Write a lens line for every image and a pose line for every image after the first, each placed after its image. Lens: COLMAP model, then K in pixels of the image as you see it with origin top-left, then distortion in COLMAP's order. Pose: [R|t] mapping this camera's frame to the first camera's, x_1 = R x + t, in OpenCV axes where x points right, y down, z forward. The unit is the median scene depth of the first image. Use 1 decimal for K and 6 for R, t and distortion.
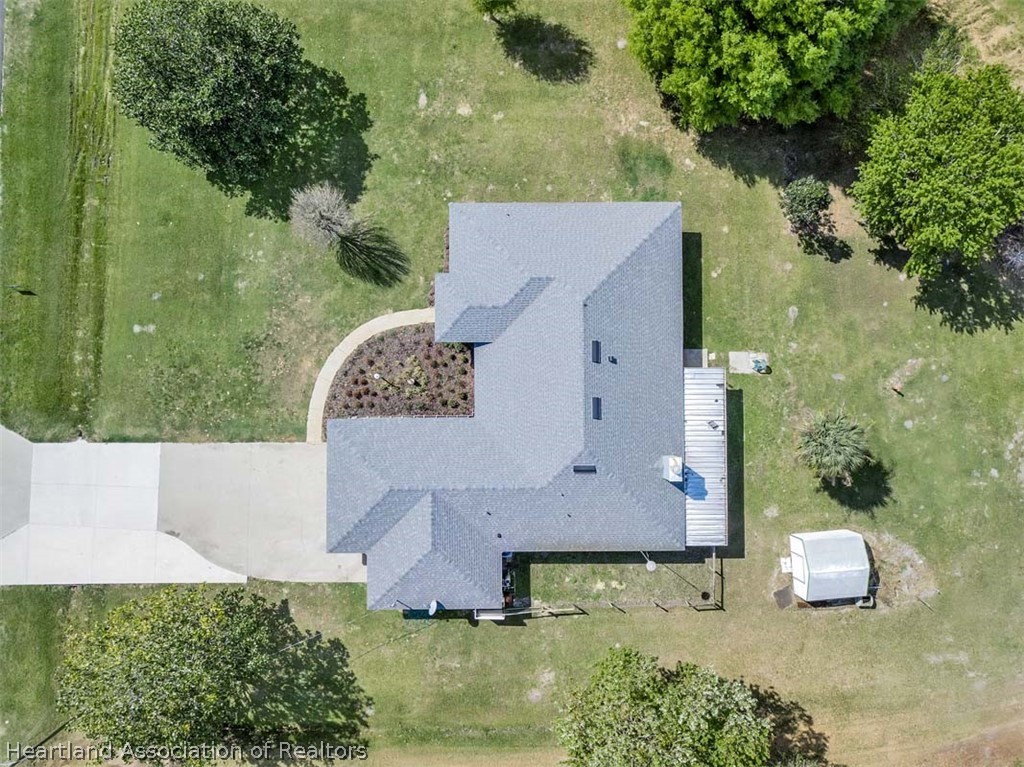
lens RADIAL K [[796.6, 0, 512.3], [0, 796.6, 353.5], [0, 0, 1]] dist [0.008690, -0.007375]
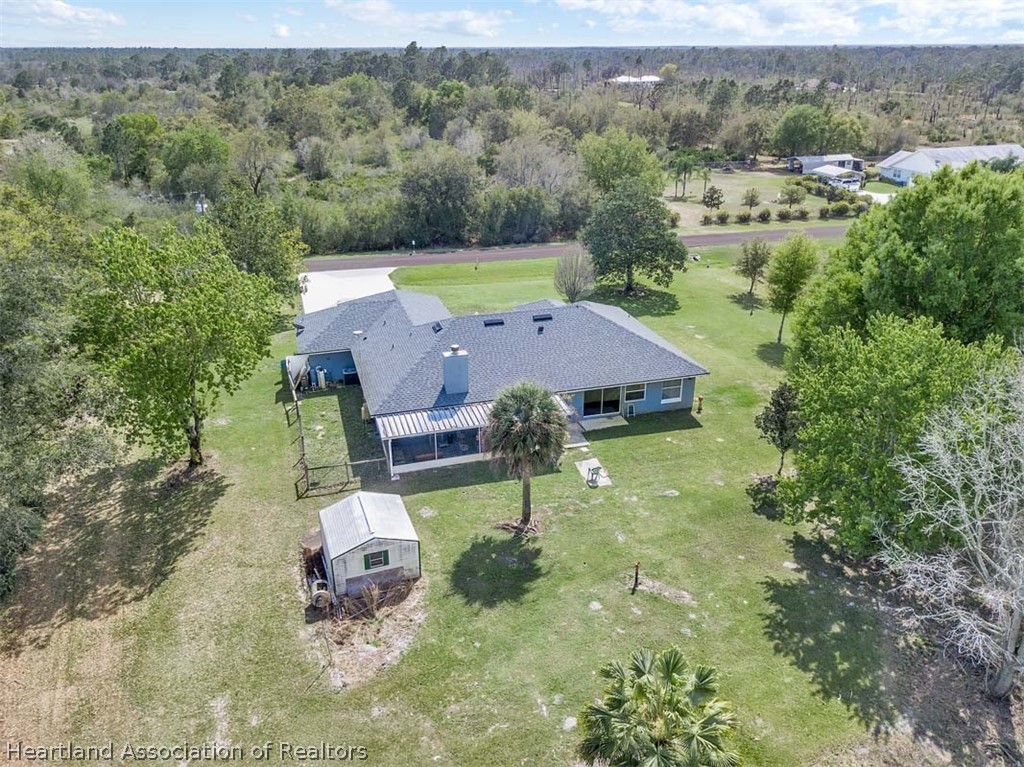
lens RADIAL K [[796.6, 0, 512.3], [0, 796.6, 353.5], [0, 0, 1]] dist [0.008690, -0.007375]
pose [[0.277823, 0.332920, -0.901099, 0.996195], [-0.959672, 0.138107, -0.244857, 0.285016], [0.042930, 0.932787, 0.357863, 0.570407]]
